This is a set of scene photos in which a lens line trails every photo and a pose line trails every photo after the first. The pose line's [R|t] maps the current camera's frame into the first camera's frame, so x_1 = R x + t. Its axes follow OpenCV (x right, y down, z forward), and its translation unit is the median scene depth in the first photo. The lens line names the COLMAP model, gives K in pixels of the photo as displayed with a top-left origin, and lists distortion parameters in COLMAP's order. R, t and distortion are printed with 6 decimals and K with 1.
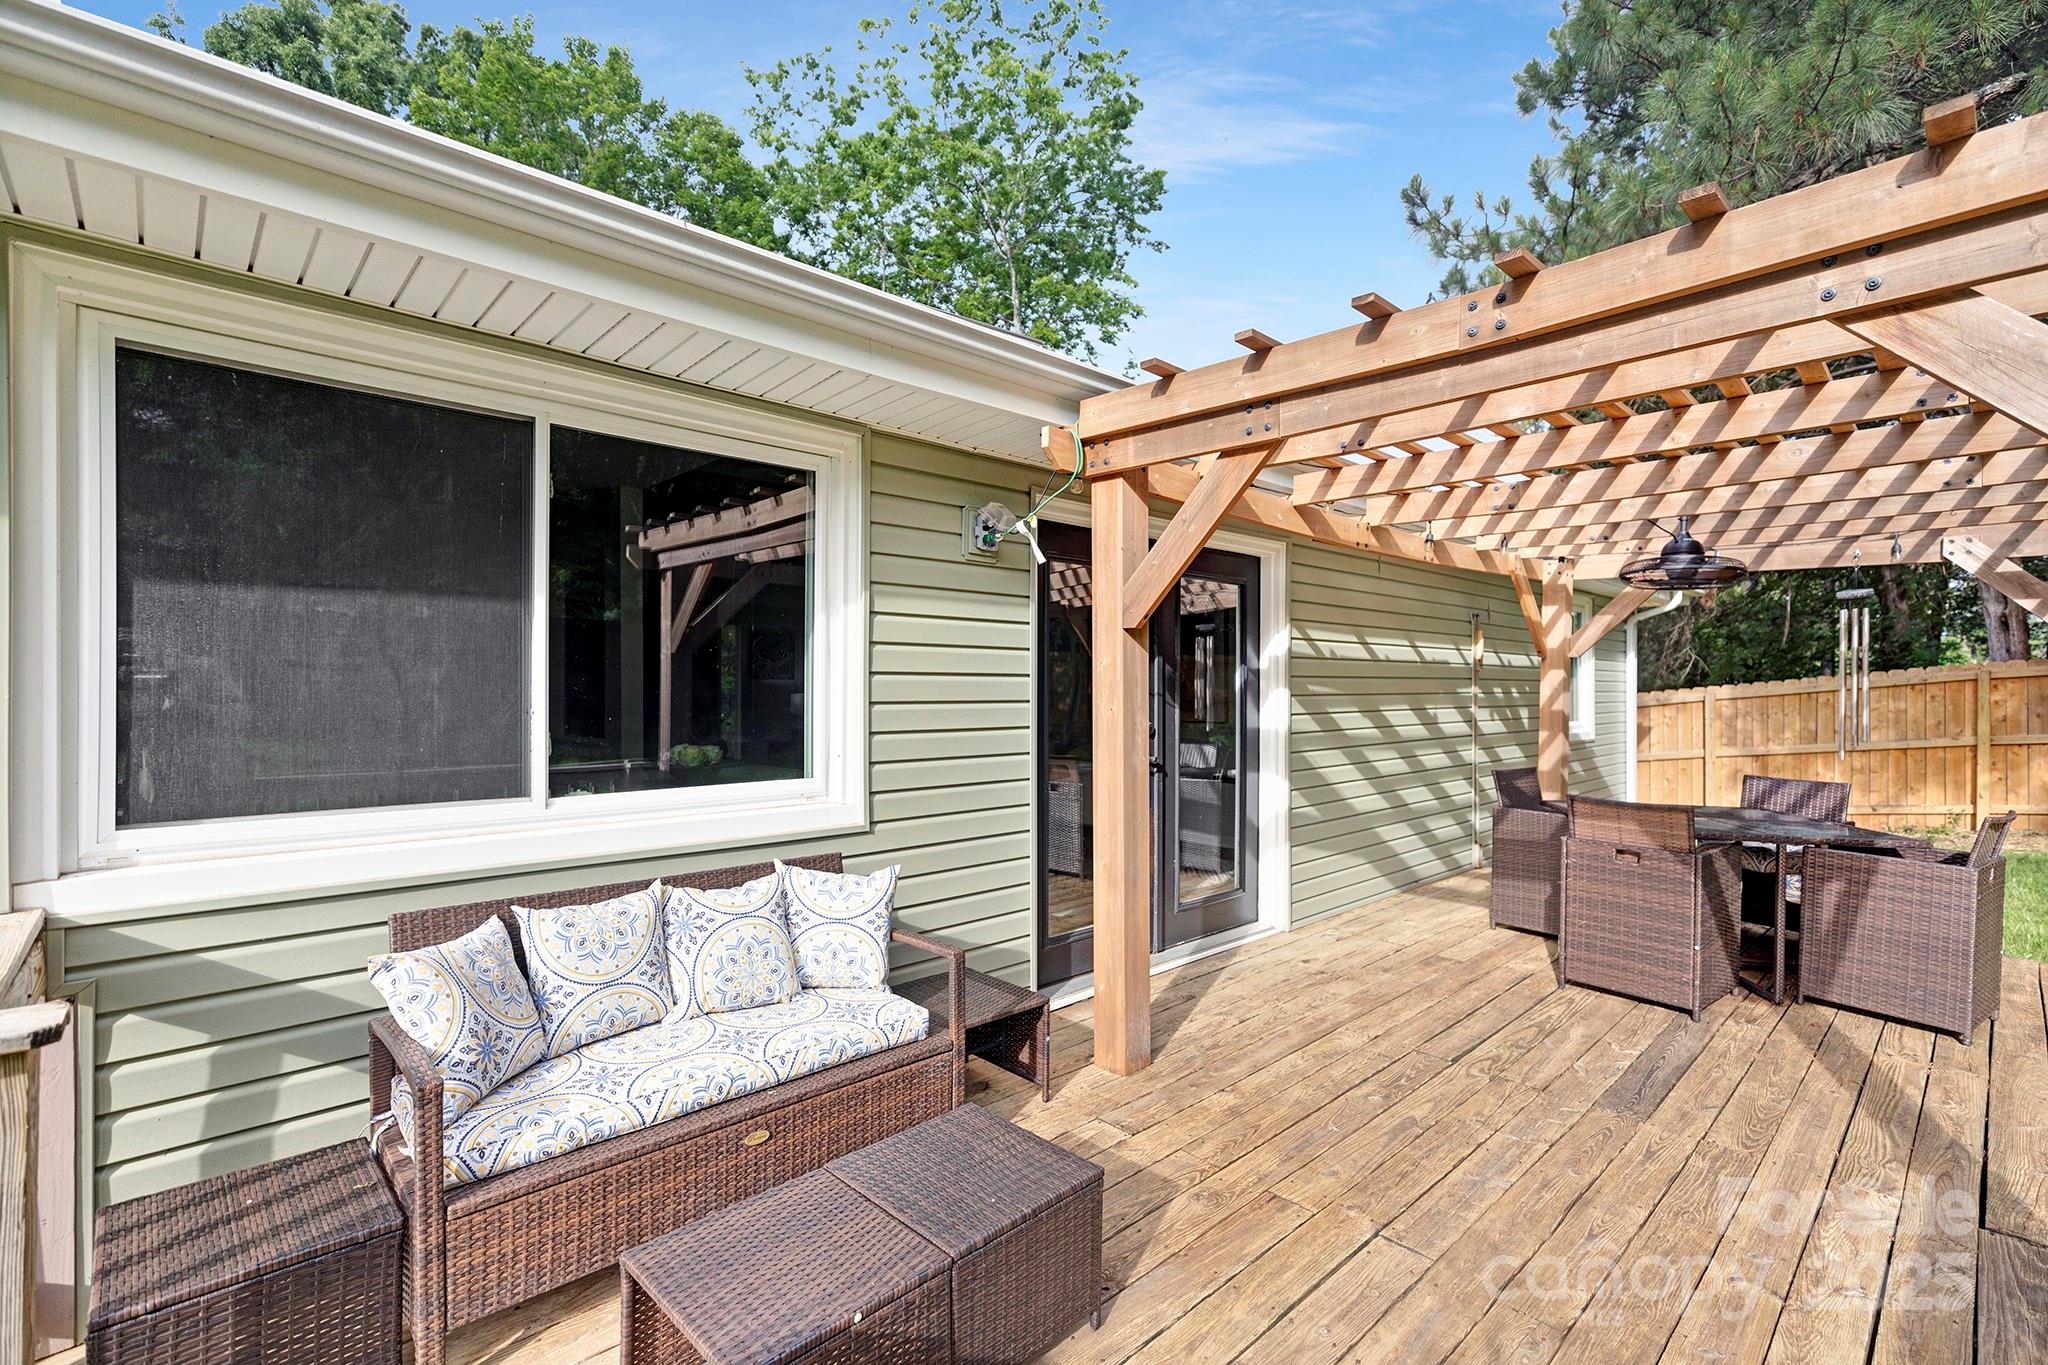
lens RADIAL K [[925.1, 0, 1026.8], [0, 925.1, 693.8], [0, 0, 1]] dist [0.003415, 0.000355]
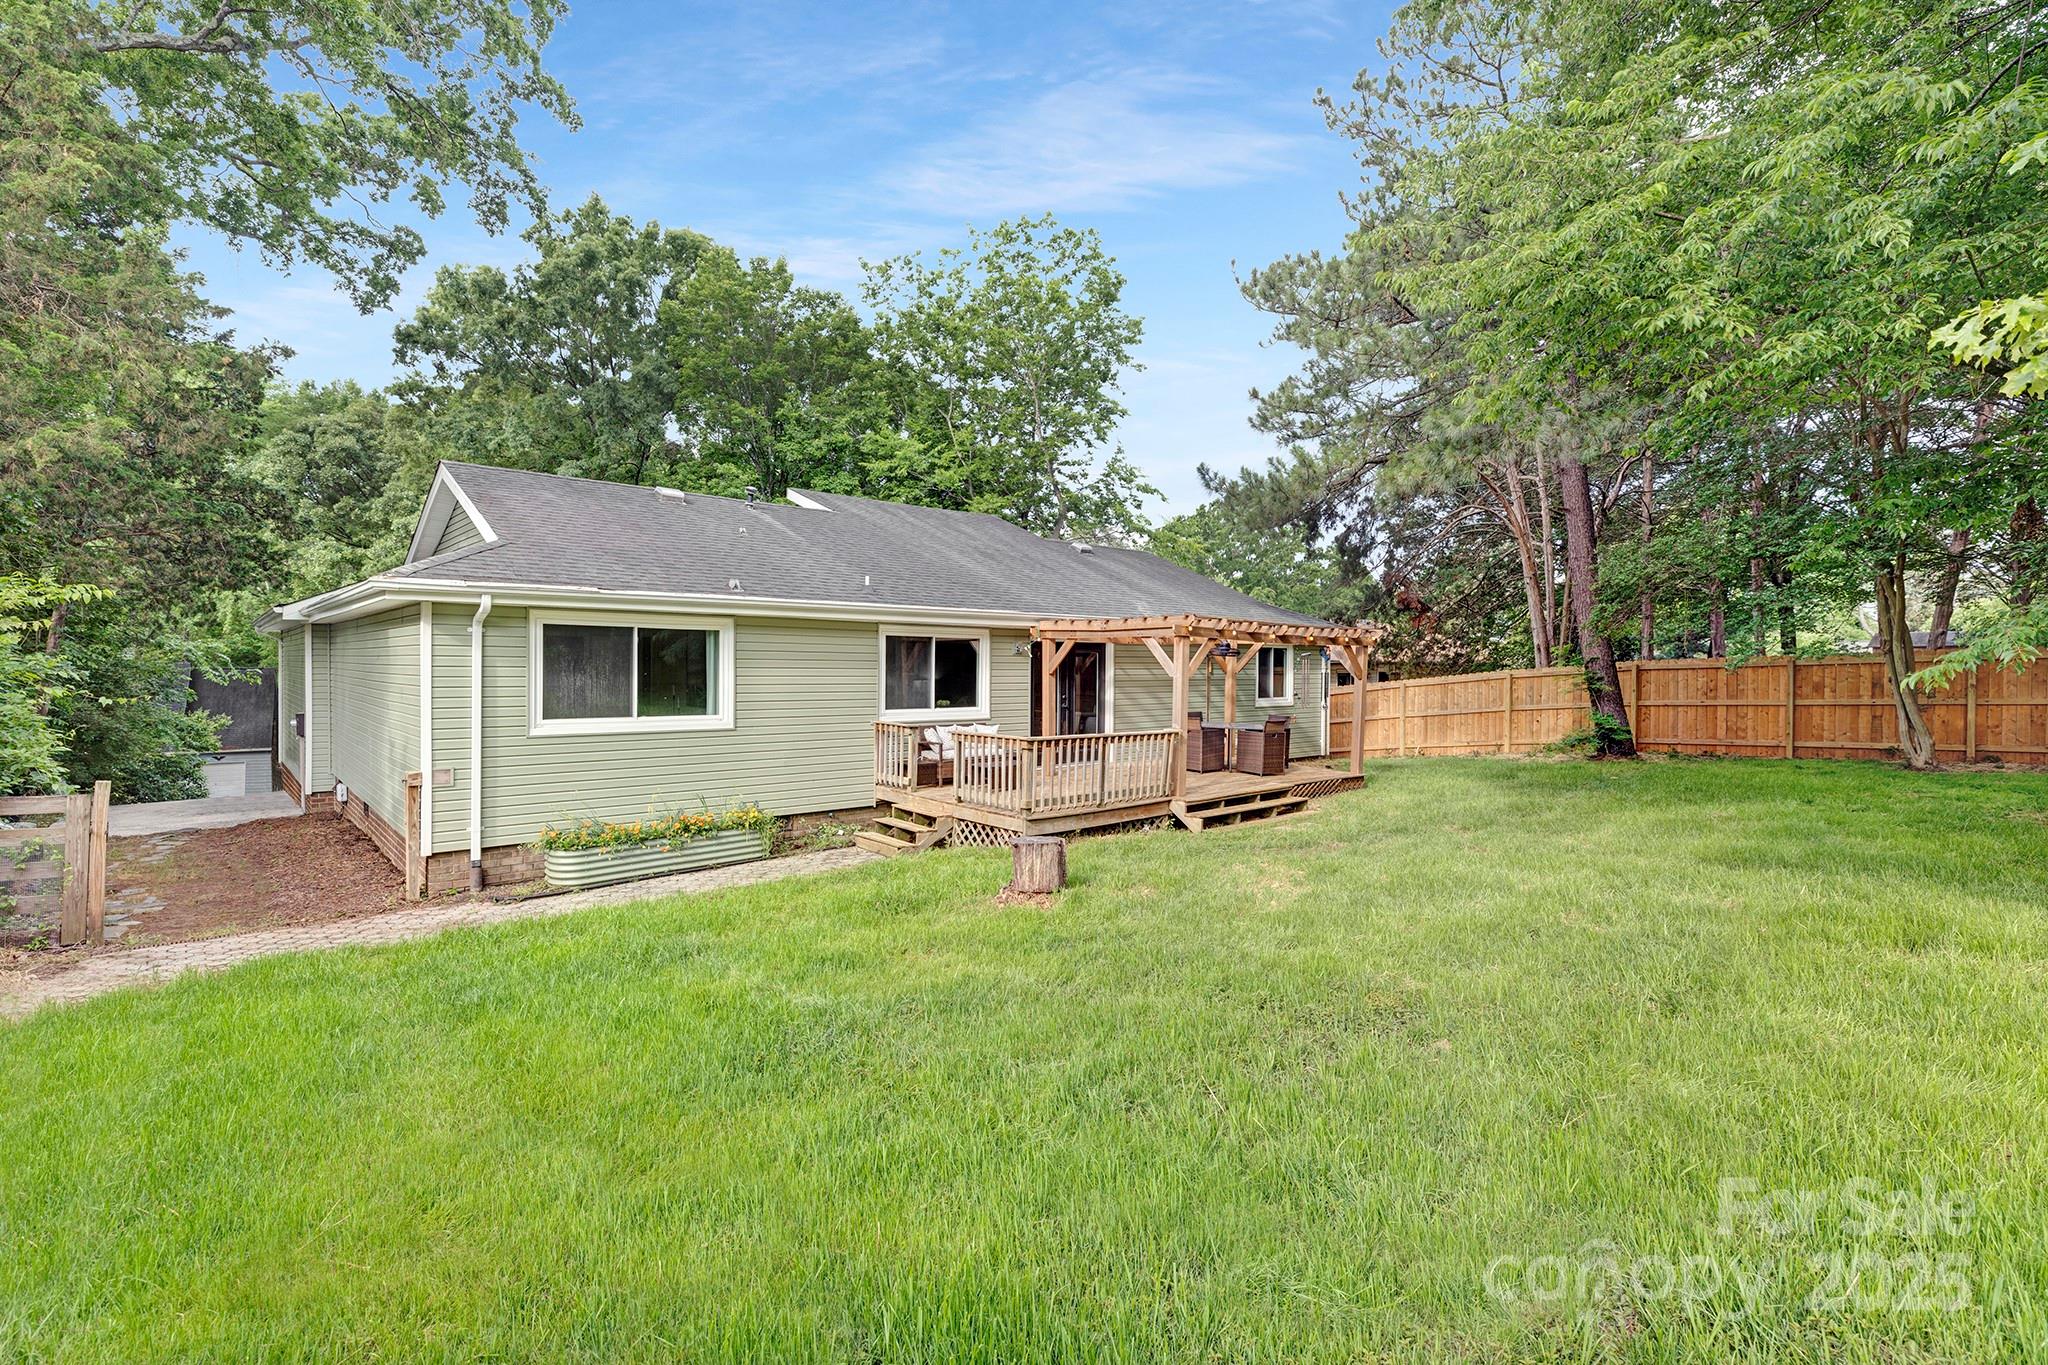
lens RADIAL K [[925.1, 0, 1021.5], [0, 925.1, 673.9], [0, 0, 1]] dist [0.003415, 0.000355]
pose [[0.999287, 0.013791, -0.035150, 0.060712], [-0.013556, 0.999884, 0.006903, -0.048249], [0.035241, -0.006421, 0.999358, -1.610028]]
